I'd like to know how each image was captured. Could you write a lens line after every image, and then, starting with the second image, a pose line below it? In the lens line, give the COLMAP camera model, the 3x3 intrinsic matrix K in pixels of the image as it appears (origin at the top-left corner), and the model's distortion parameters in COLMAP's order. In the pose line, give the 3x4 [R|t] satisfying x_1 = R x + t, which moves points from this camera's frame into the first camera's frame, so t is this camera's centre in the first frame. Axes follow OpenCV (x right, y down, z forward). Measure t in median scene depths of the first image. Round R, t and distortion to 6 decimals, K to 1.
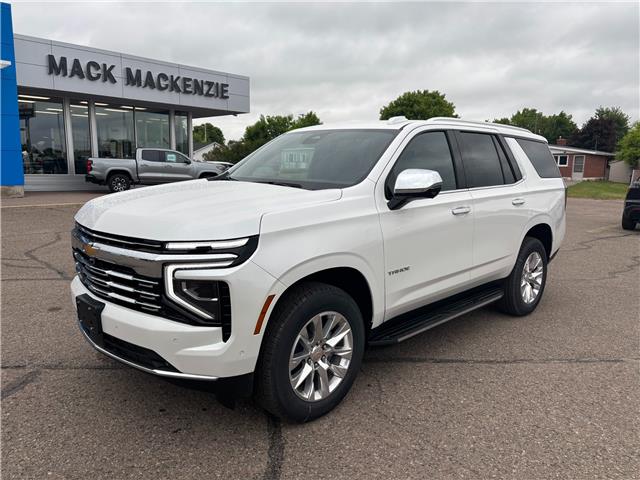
lens RADIAL K [[481.9, 0, 320.3], [0, 481.9, 238.8], [0, 0, 1]] dist [0.044562, -0.040651]
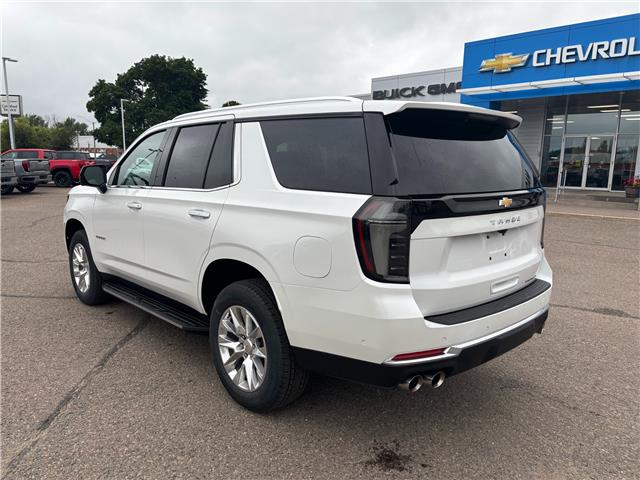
lens RADIAL K [[481.9, 0, 319.5], [0, 481.9, 239.2], [0, 0, 1]] dist [0.044562, -0.040651]
pose [[-0.023612, 0.137917, -0.990162, 0.295866], [-0.170163, 0.975431, 0.139923, -0.044890], [0.985133, 0.171793, 0.000437, 0.311984]]
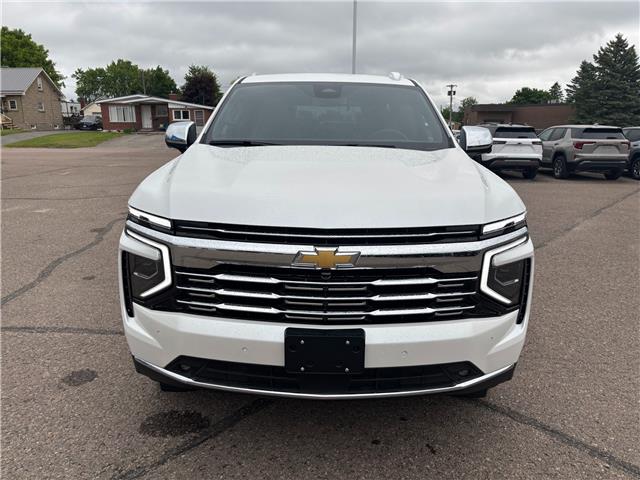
lens RADIAL K [[481.9, 0, 320.6], [0, 481.9, 239.8], [0, 0, 1]] dist [0.044562, -0.040651]
pose [[0.709504, -0.173600, 0.682984, -0.151670], [0.109198, 0.984559, 0.136816, -0.015412], [-0.696190, -0.022491, 0.717506, 0.087691]]
